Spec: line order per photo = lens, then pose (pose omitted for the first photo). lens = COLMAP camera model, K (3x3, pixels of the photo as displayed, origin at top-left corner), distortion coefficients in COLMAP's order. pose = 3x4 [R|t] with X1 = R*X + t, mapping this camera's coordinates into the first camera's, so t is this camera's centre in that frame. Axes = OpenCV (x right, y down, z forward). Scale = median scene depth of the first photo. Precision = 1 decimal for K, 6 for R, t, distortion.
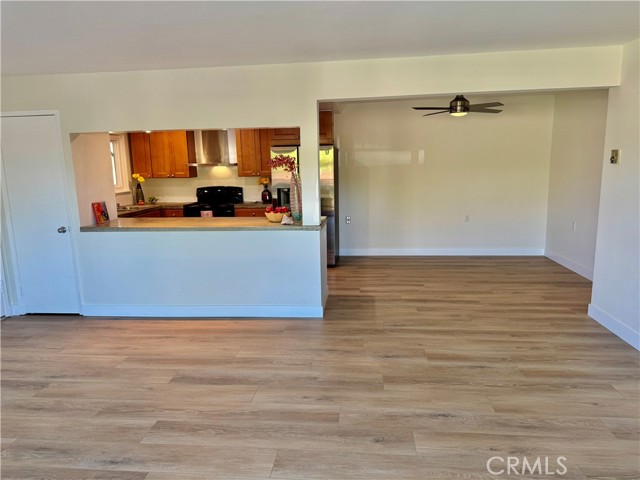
lens RADIAL K [[446.2, 0, 320.0], [0, 446.2, 240.0], [0, 0, 1]] dist [0.111525, -0.143901]
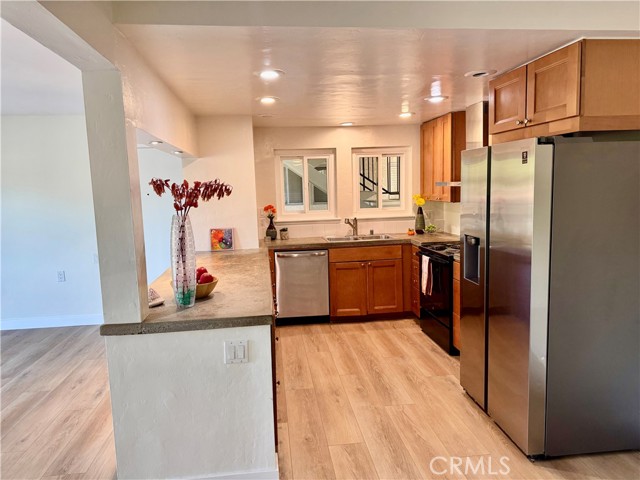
lens RADIAL K [[446.2, 0, 320.0], [0, 446.2, 240.0], [0, 0, 1]] dist [0.111525, -0.143901]
pose [[0.223548, 0.134874, -0.965316, 0.547768], [-0.142147, 0.984302, 0.104608, -0.221619], [0.964272, 0.113832, 0.239211, 1.162572]]
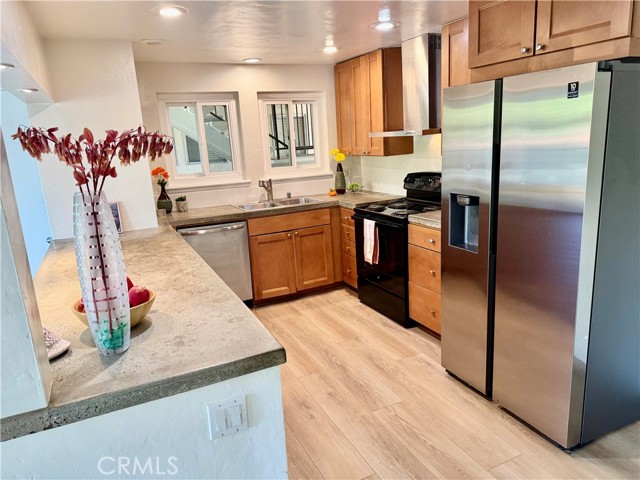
lens RADIAL K [[446.2, 0, 320.0], [0, 446.2, 240.0], [0, 0, 1]] dist [0.111525, -0.143901]
pose [[0.519352, 0.187163, -0.833812, 0.300481], [-0.101938, 0.982323, 0.157005, -0.201266], [0.848458, 0.003456, 0.529251, 1.092458]]
